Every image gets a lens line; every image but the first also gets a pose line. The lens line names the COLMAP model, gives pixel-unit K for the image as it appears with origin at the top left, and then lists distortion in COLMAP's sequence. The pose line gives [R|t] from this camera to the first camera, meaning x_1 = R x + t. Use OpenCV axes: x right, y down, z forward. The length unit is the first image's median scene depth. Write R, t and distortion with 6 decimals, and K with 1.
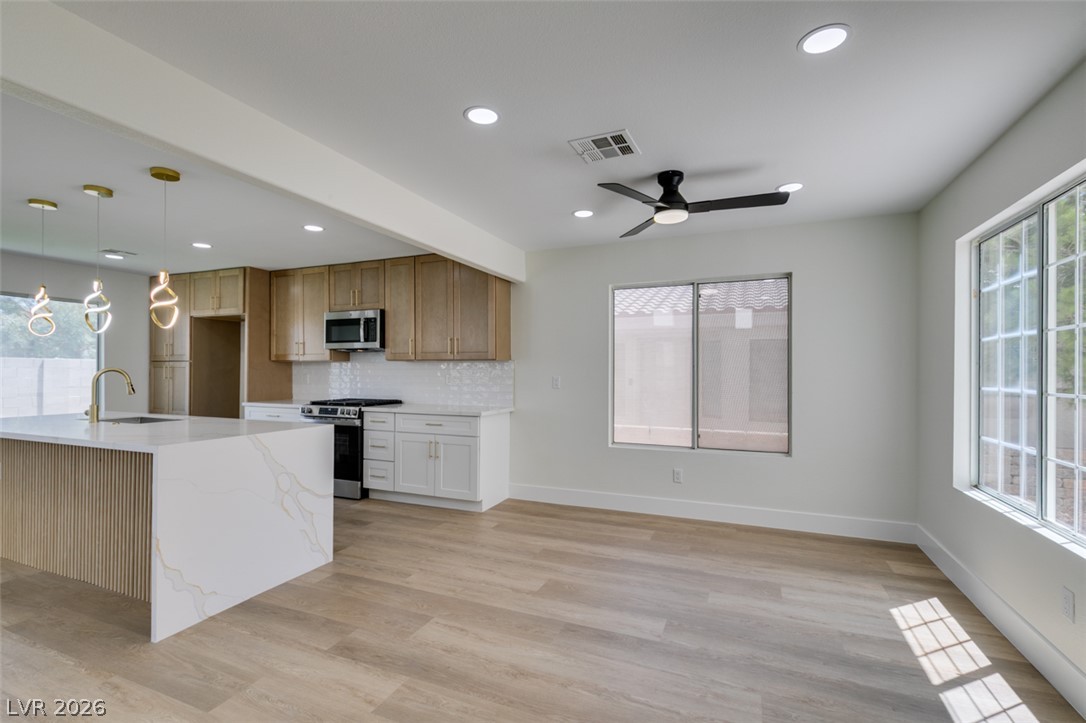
lens RADIAL K [[487.0, 0, 543.3], [0, 487.0, 371.6], [0, 0, 1]] dist [-0.000279, 0.000157]
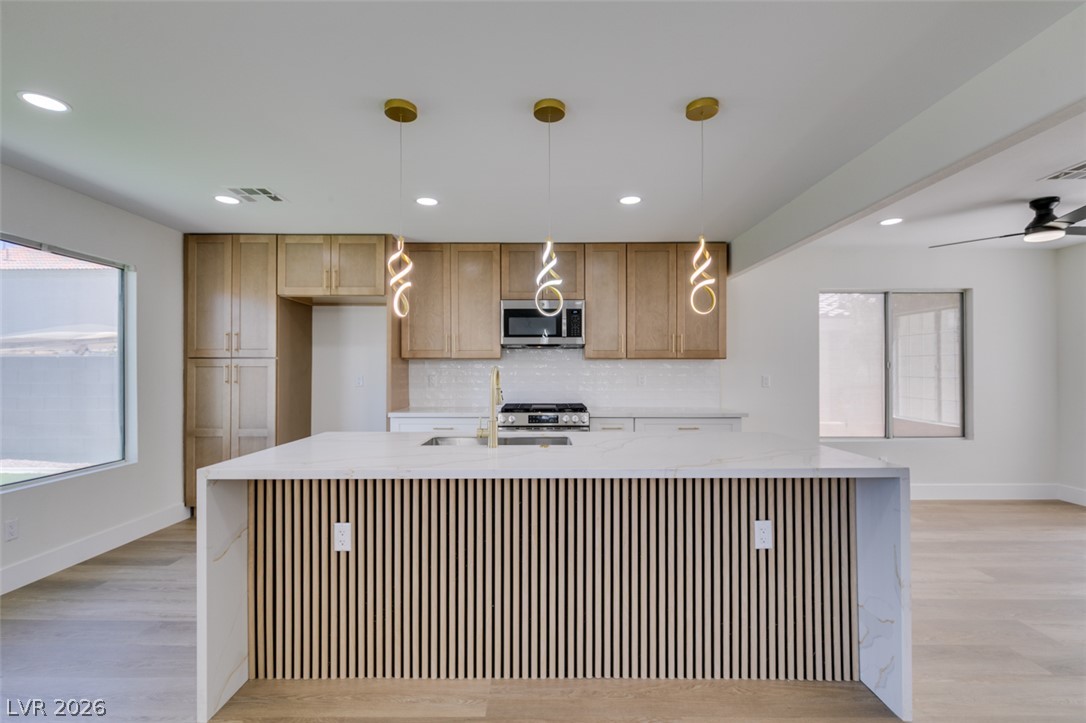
lens RADIAL K [[487.0, 0, 543.2], [0, 487.0, 366.3], [0, 0, 1]] dist [-0.000279, 0.000157]
pose [[0.922689, -0.001027, 0.385544, -1.033787], [0.003909, 0.999970, -0.006693, -0.004629], [-0.385526, 0.007683, 0.922665, 0.315888]]
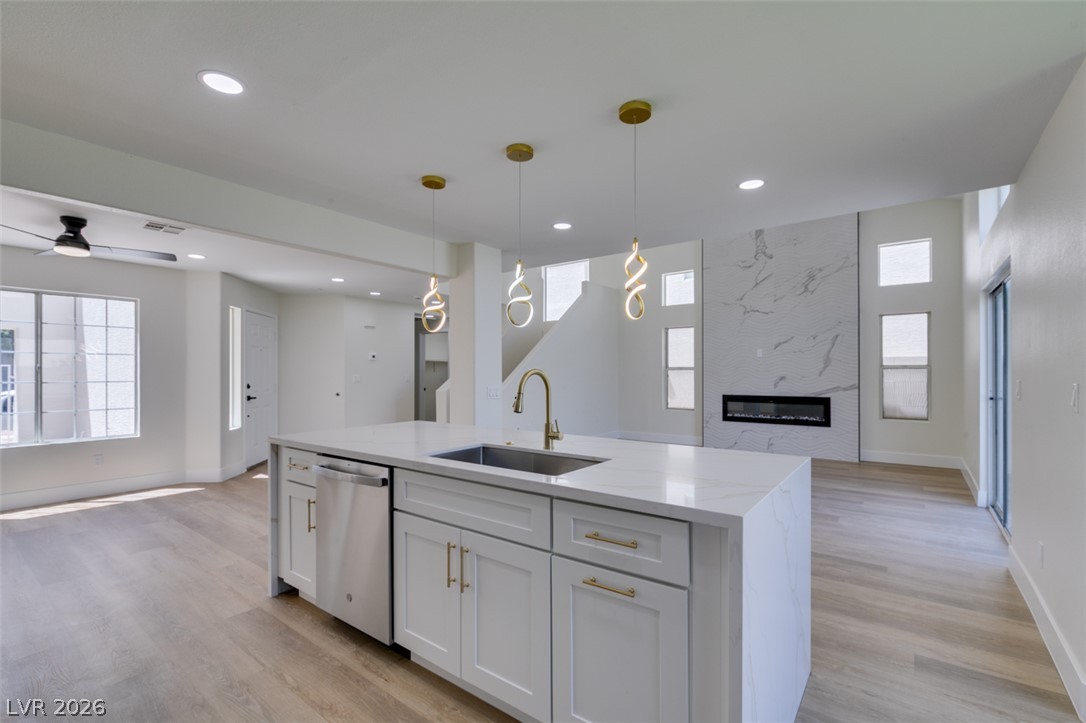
lens RADIAL K [[487.0, 0, 542.7], [0, 487.0, 368.6], [0, 0, 1]] dist [-0.000279, 0.000157]
pose [[-0.967131, -0.001907, 0.254271, -1.005438], [-0.003039, 0.999987, -0.004060, -0.007083], [-0.254260, -0.004699, -0.967125, 1.543488]]
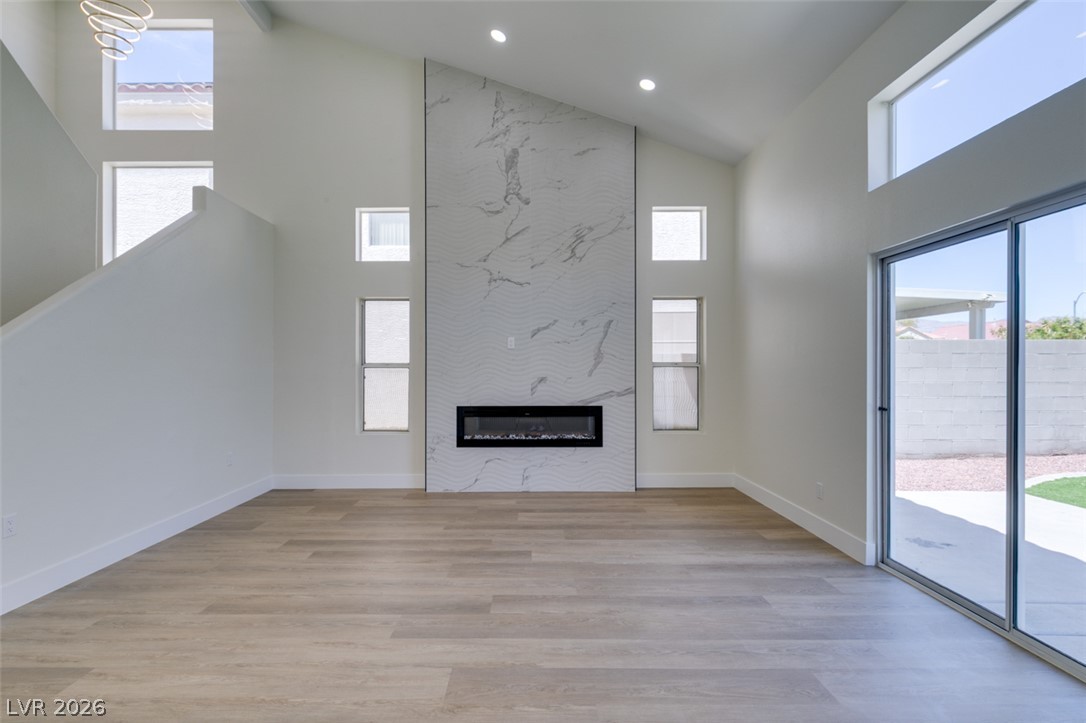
lens RADIAL K [[487.0, 0, 530.2], [0, 487.0, 372.6], [0, 0, 1]] dist [-0.000279, 0.000157]
pose [[-0.922097, -0.002765, -0.386949, -0.879954], [-0.004120, 0.999988, 0.002672, -0.003543], [0.386937, 0.004058, -0.922097, 0.594903]]
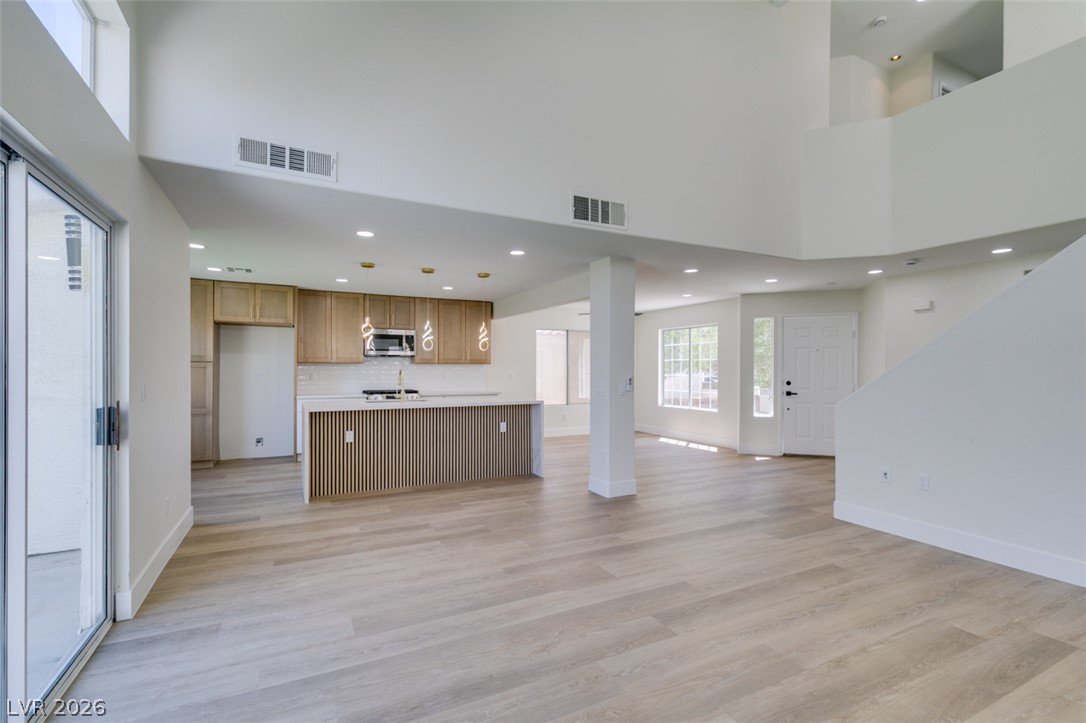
lens RADIAL K [[487.0, 0, 540.3], [0, 487.0, 374.6], [0, 0, 1]] dist [-0.000279, 0.000157]
pose [[0.651622, -0.011315, 0.758459, -1.739078], [0.001406, 0.999905, 0.013709, -0.011698], [-0.758542, -0.007867, 0.651576, -0.418549]]
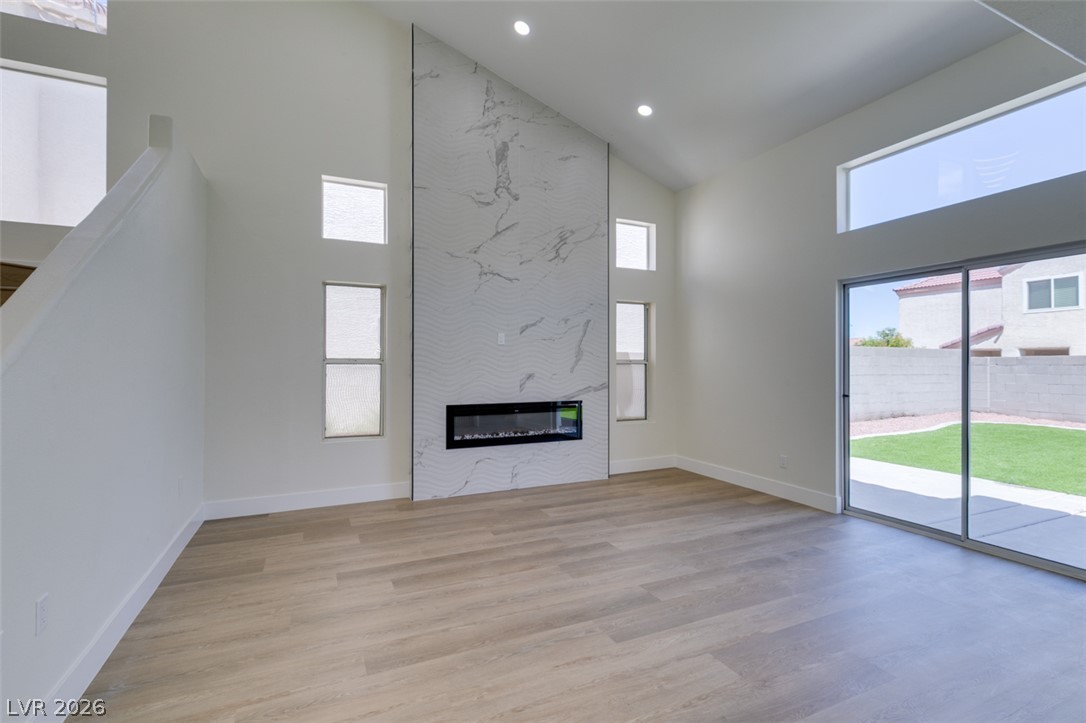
lens RADIAL K [[487.0, 0, 537.3], [0, 487.0, 363.7], [0, 0, 1]] dist [-0.000279, 0.000157]
pose [[-0.676958, -0.009446, -0.735961, -0.425121], [-0.004731, 0.999953, -0.008482, -0.003779], [0.736006, -0.002260, -0.676971, 0.281161]]
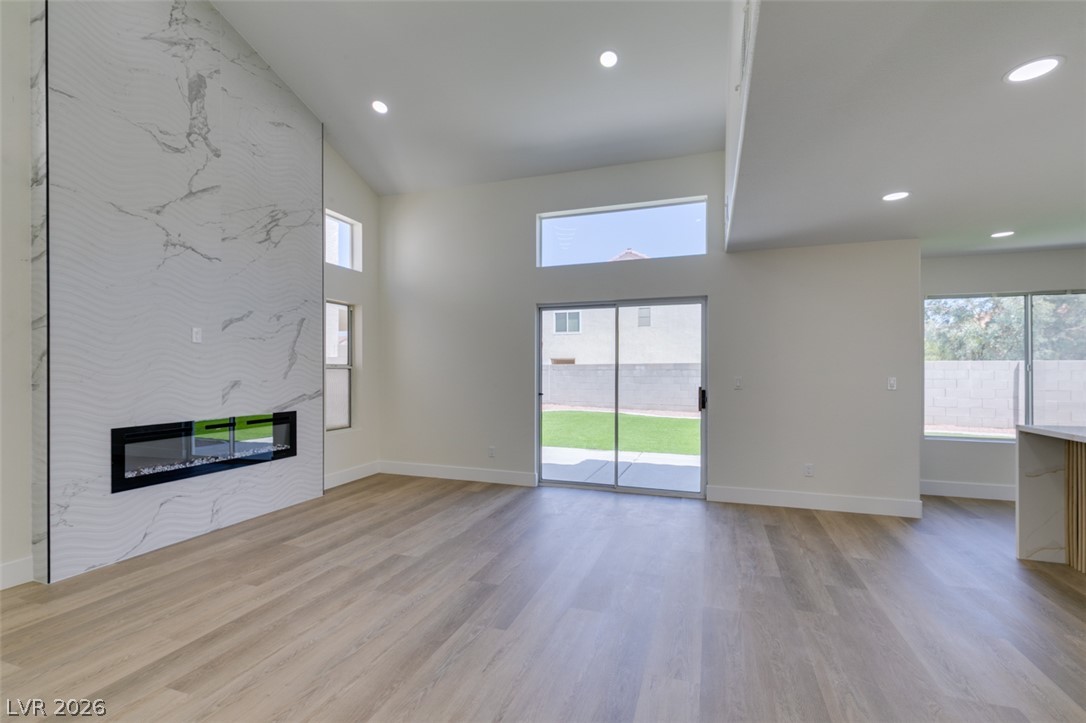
lens RADIAL K [[487.0, 0, 539.9], [0, 487.0, 371.2], [0, 0, 1]] dist [-0.000279, 0.000157]
pose [[0.060893, -0.005712, -0.998128, -0.287018], [0.000632, 0.999984, -0.005685, -0.001218], [0.998144, -0.000284, 0.060895, -0.062494]]
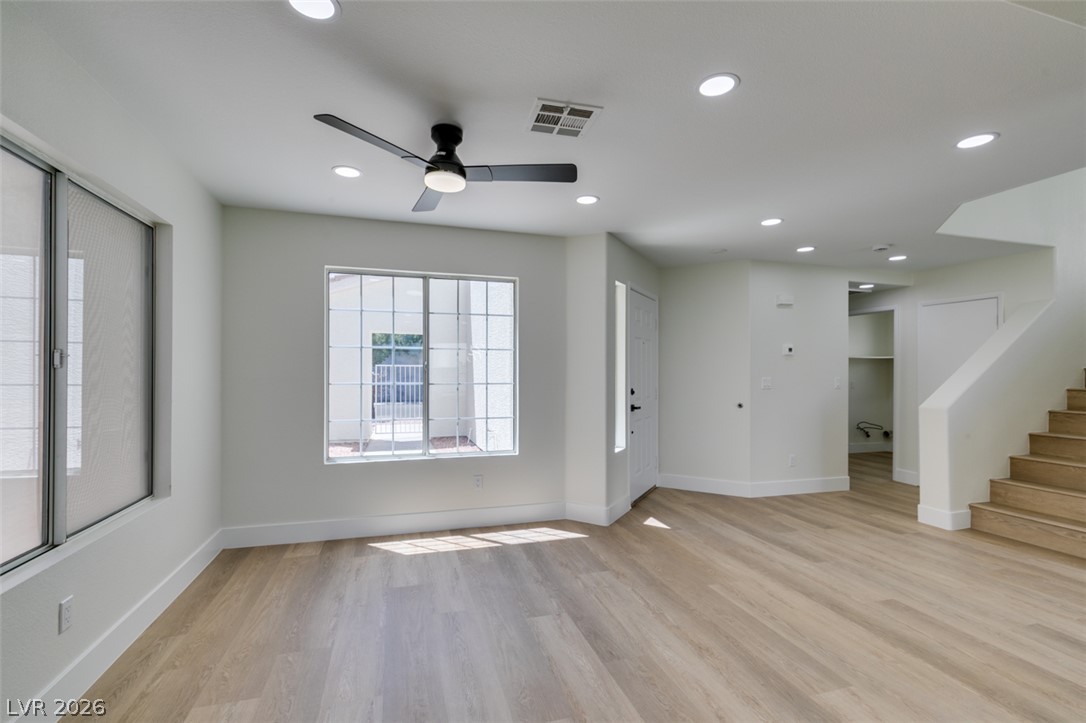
lens RADIAL K [[487.0, 0, 540.4], [0, 487.0, 371.1], [0, 0, 1]] dist [-0.000279, 0.000157]
pose [[-0.633574, -0.005332, 0.773663, -0.376349], [-0.005370, 0.999982, 0.002494, -0.004339], [-0.773663, -0.002574, -0.633592, 1.120405]]
